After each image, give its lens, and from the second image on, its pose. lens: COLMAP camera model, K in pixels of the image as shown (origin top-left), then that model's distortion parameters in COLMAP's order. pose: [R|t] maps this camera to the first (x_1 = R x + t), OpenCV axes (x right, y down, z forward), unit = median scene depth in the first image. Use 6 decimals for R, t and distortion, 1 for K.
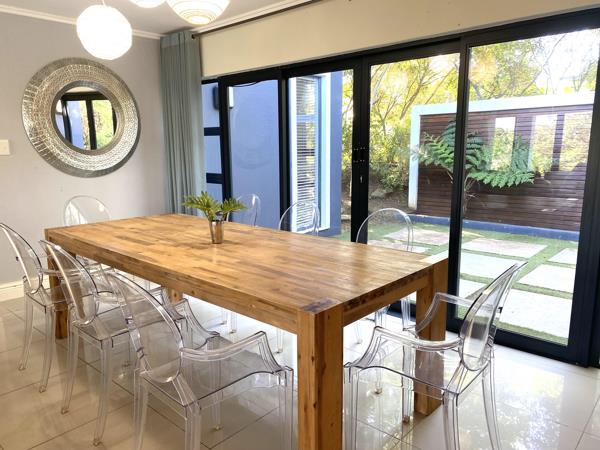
lens RADIAL K [[454.1, 0, 300.0], [0, 454.1, 225.0], [0, 0, 1]] dist [0.028764, -0.010039]
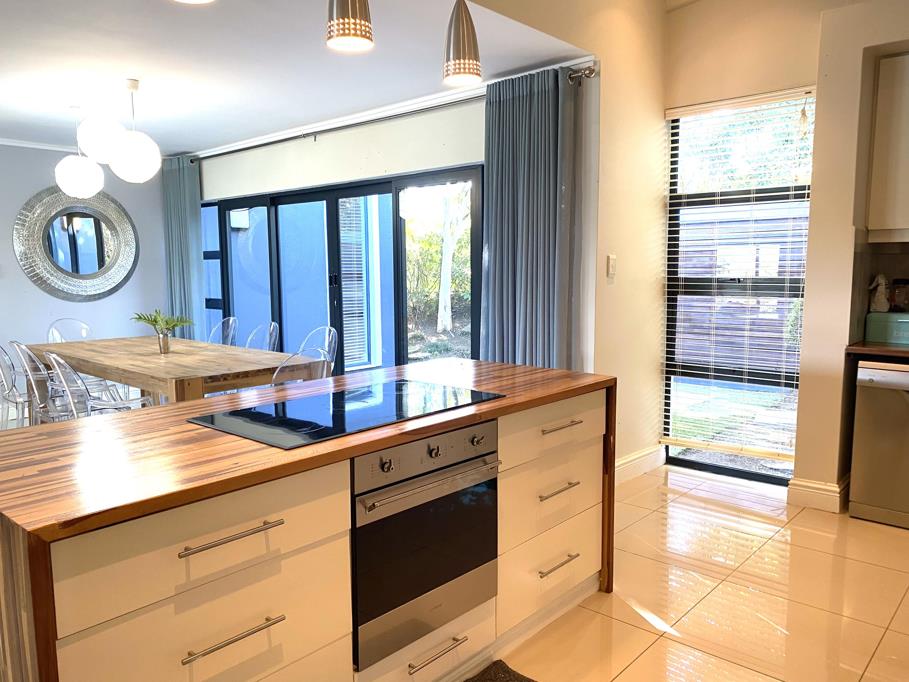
lens RADIAL K [[684.6, 0, 454.5], [0, 684.6, 341.0], [0, 0, 1]] dist [0.010416, 0.010043]
pose [[0.999967, 0.004309, 0.006942, 0.322238], [-0.003869, 0.998058, -0.062176, 0.066503], [-0.007196, 0.062147, 0.998041, -0.459733]]
